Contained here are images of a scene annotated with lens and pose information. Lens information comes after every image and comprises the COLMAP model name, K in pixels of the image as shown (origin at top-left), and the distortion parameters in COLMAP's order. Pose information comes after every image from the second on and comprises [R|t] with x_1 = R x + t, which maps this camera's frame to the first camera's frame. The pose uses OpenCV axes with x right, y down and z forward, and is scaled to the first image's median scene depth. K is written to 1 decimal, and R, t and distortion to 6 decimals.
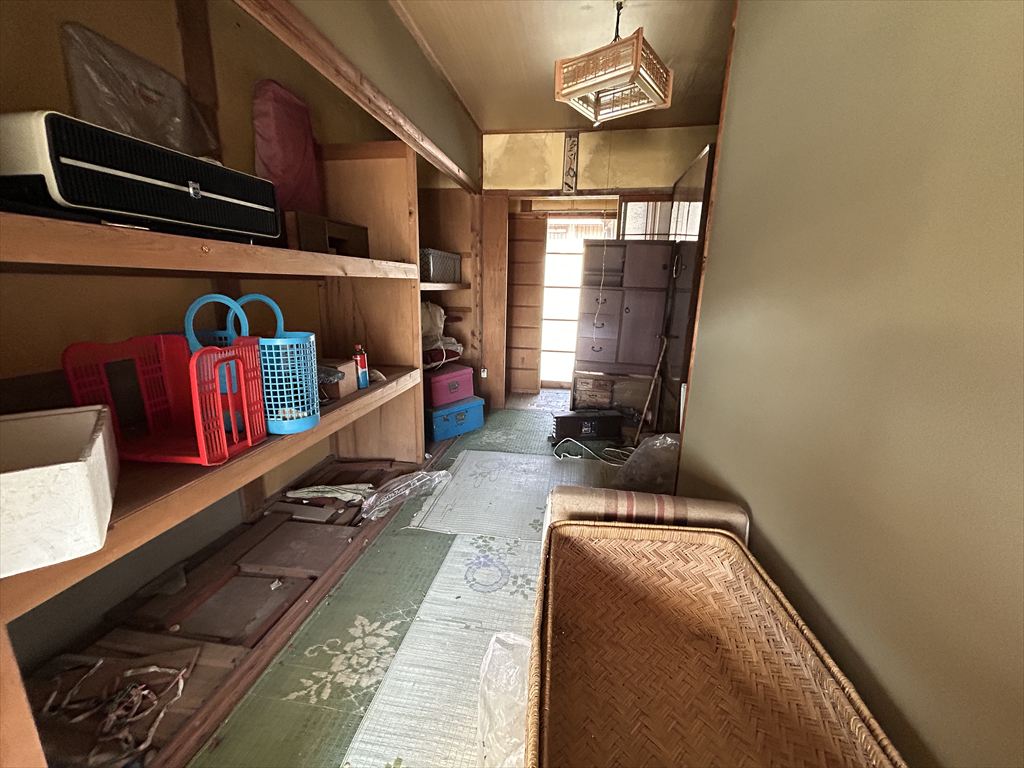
lens RADIAL K [[408.6, 0, 514.9], [0, 408.6, 378.2], [0, 0, 1]] dist [-0.002300, -0.000106]
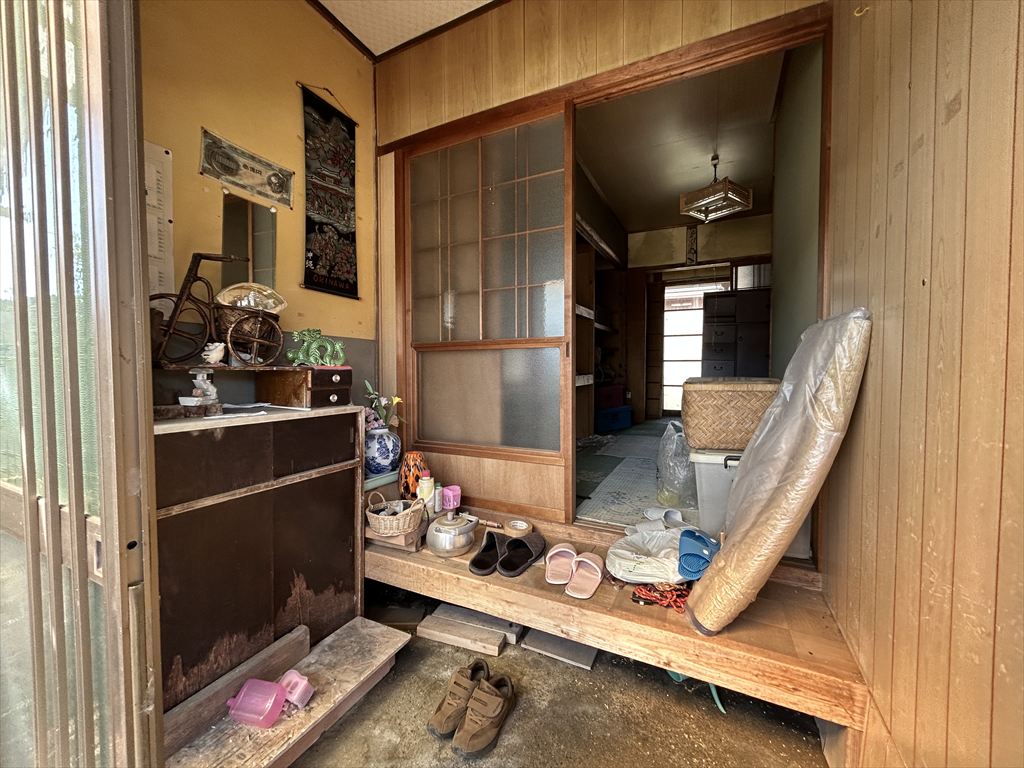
lens RADIAL K [[408.6, 0, 512.7], [0, 408.6, 385.4], [0, 0, 1]] dist [-0.002300, -0.000106]
pose [[0.957133, -0.011874, -0.289406, -0.061123], [-0.040895, 0.983611, -0.175607, 0.258546], [0.286748, 0.179914, 0.940960, -0.481677]]
